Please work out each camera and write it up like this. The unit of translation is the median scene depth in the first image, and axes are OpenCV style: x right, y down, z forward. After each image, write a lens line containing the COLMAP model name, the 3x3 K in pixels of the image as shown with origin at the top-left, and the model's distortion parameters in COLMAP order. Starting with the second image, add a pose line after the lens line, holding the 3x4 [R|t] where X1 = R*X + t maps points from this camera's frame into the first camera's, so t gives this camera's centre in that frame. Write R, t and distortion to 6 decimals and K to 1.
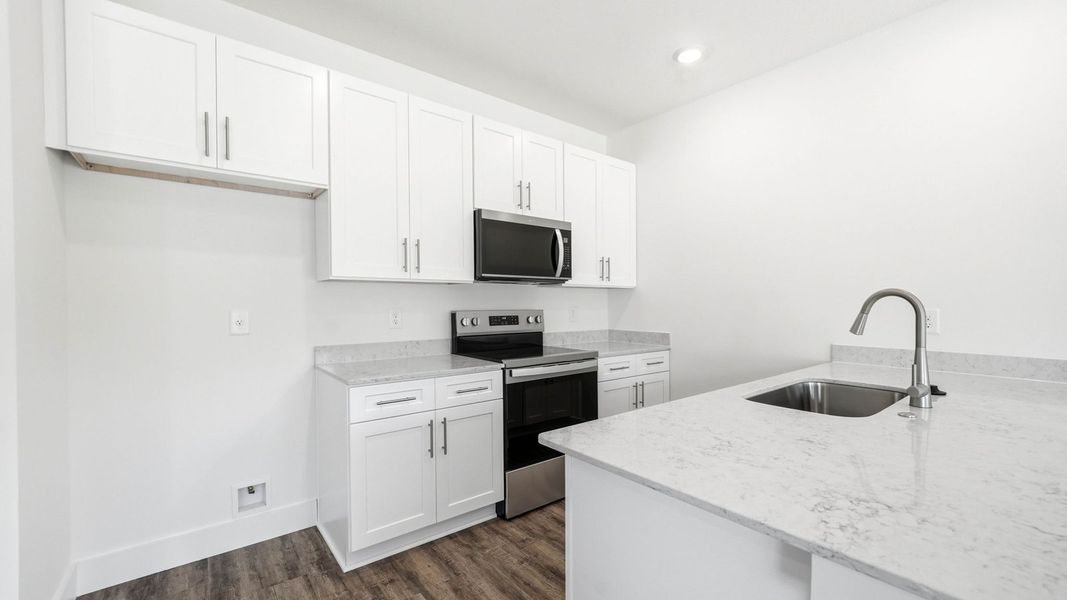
lens RADIAL K [[429.8, 0, 535.2], [0, 429.8, 302.2], [0, 0, 1]] dist [0.001698, 0.000374]
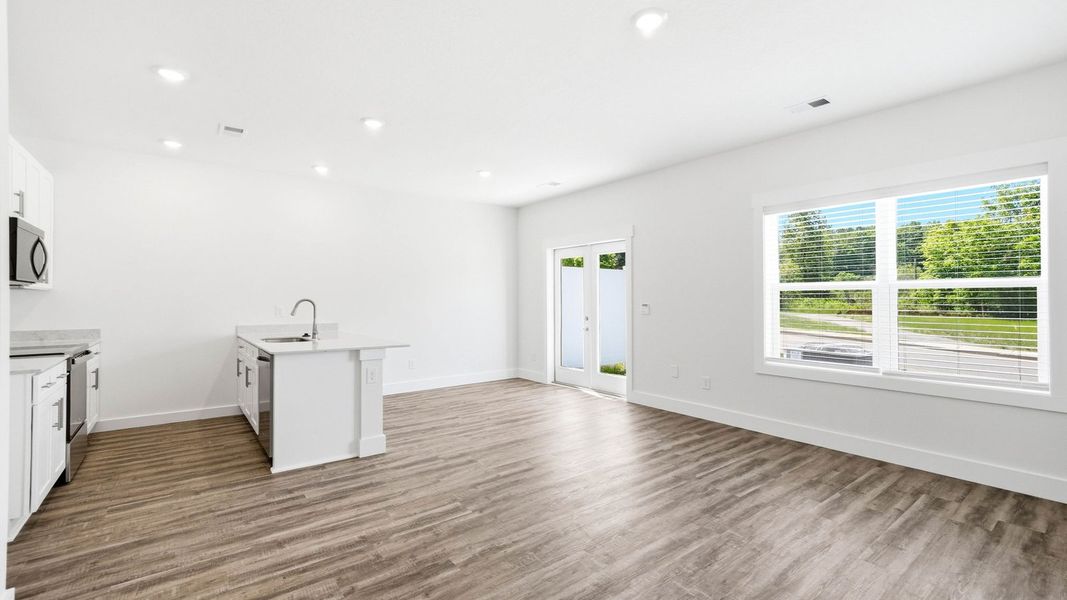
lens RADIAL K [[467.7, 0, 534.0], [0, 467.7, 292.0], [0, 0, 1]] dist [0.001852, 0.000922]
pose [[0.005930, 0.018978, 0.999802, -1.183649], [-0.002105, 0.999818, -0.018966, -0.010494], [-0.999980, -0.001993, 0.005969, -0.276014]]
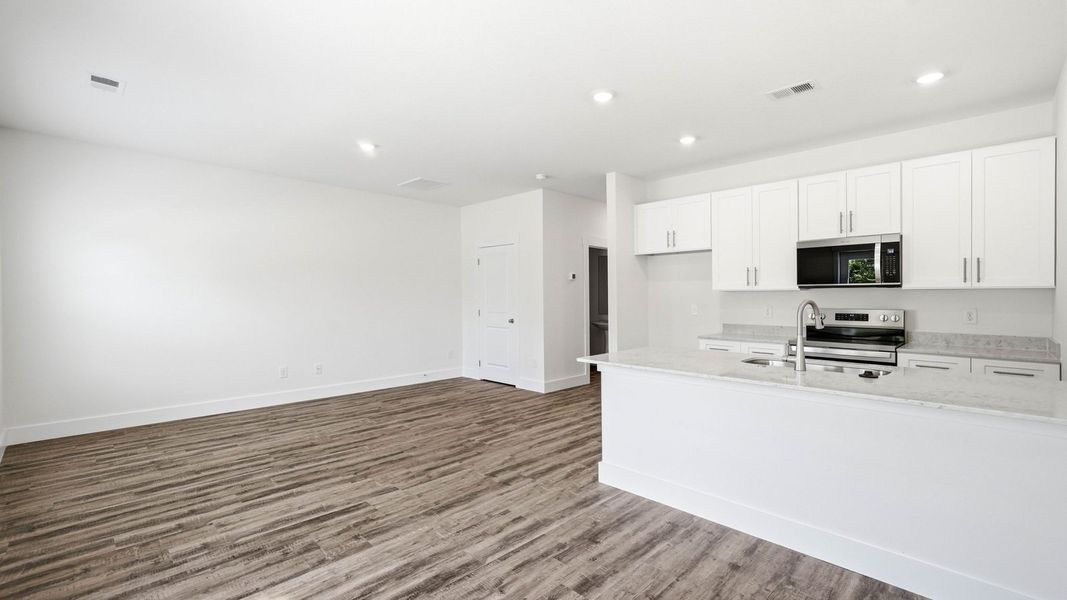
lens RADIAL K [[447.0, 0, 516.3], [0, 447.0, 303.0], [0, 0, 1]] dist [0.002047, 0.000099]
pose [[0.093082, 0.014547, -0.995552, 1.259157], [0.001989, 0.999889, 0.014796, -0.022929], [0.995657, -0.003358, 0.093042, -0.138415]]
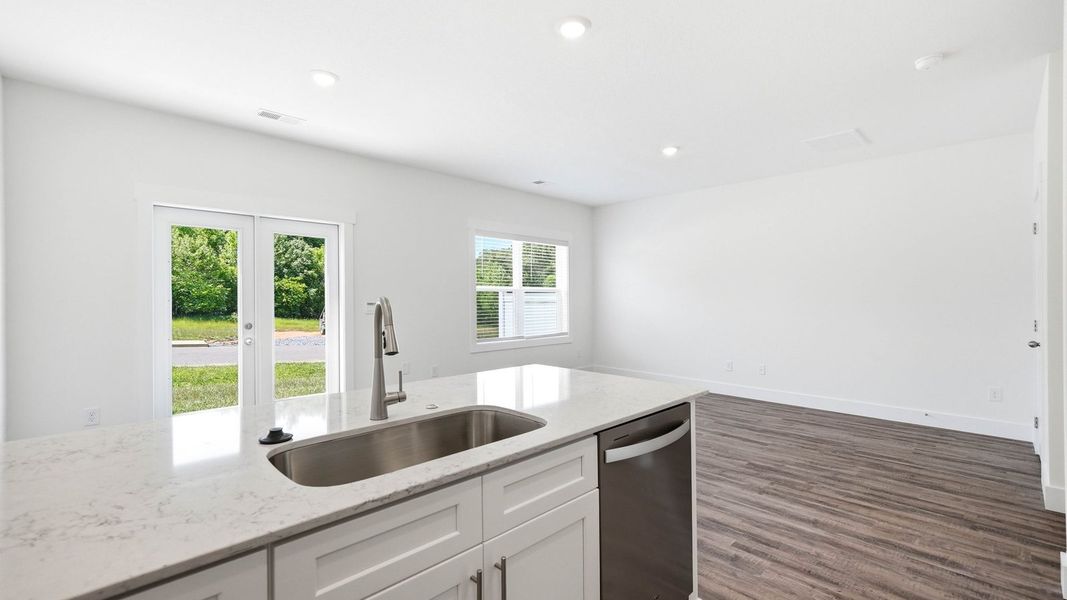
lens RADIAL K [[448.5, 0, 540.0], [0, 448.5, 298.0], [0, 0, 1]] dist [-0.005121, -0.000617]
pose [[-0.994084, 0.004600, -0.108518, 0.329684], [0.004627, 0.999989, 0.000000, -0.016594], [0.108517, -0.000502, -0.994094, 1.030378]]
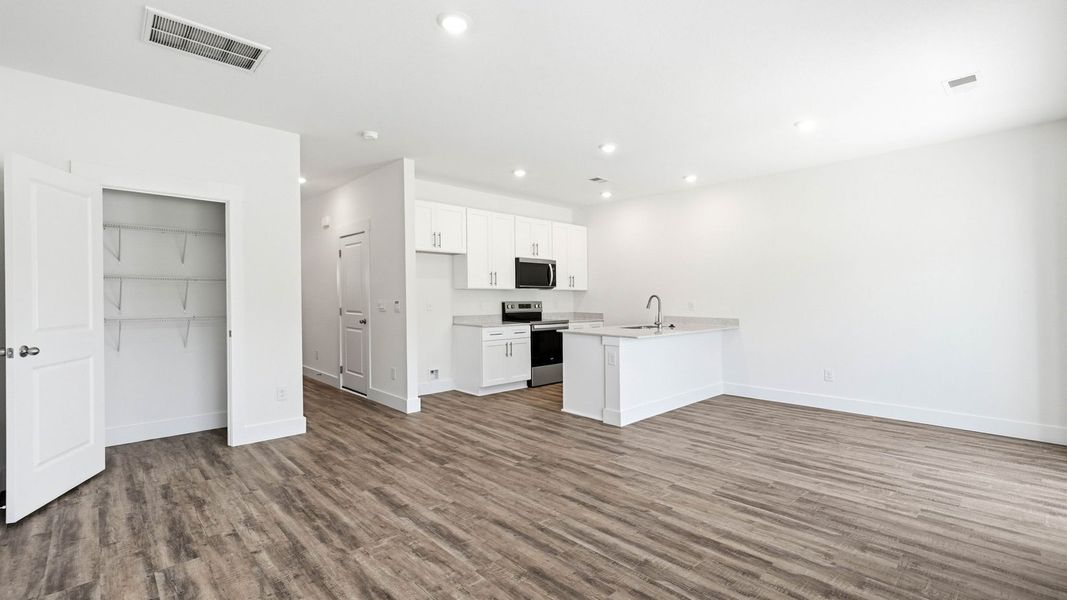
lens RADIAL K [[469.7, 0, 526.7], [0, 469.7, 291.5], [0, 0, 1]] dist [0.001936, -0.000106]
pose [[0.997440, 0.003285, 0.071428, -0.243558], [-0.002735, 0.999966, -0.007800, -0.012869], [-0.071451, 0.007585, 0.997415, -1.406873]]
